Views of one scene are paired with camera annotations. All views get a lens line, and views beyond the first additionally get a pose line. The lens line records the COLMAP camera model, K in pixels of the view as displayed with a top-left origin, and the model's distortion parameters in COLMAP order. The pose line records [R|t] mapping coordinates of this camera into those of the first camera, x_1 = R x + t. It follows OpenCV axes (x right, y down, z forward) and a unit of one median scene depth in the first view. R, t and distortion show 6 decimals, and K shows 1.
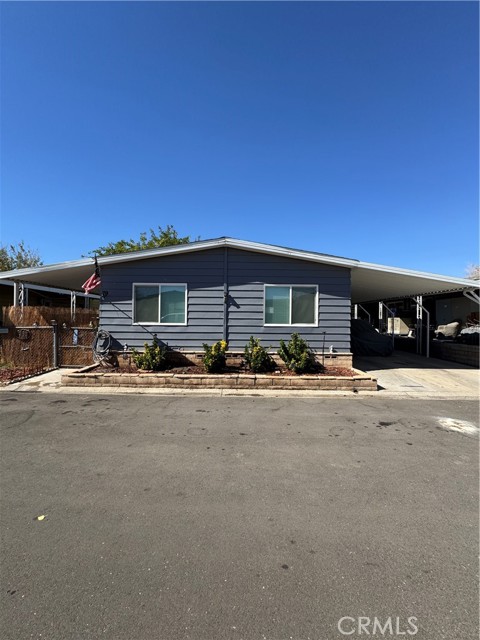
lens RADIAL K [[255.8, 0, 239.5], [0, 255.8, 320.1], [0, 0, 1]] dist [-0.002704, 0.000329]
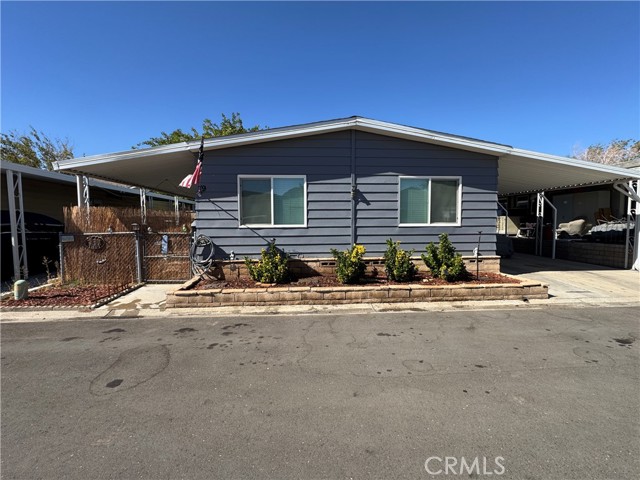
lens RADIAL K [[278.7, 0, 319.4], [0, 278.7, 238.2], [0, 0, 1]] dist [-0.001800, 0.000241]
pose [[0.997121, -0.020518, 0.073000, -0.241482], [0.016583, 0.998397, 0.054106, 0.008945], [-0.073993, -0.052740, 0.995863, 0.113843]]
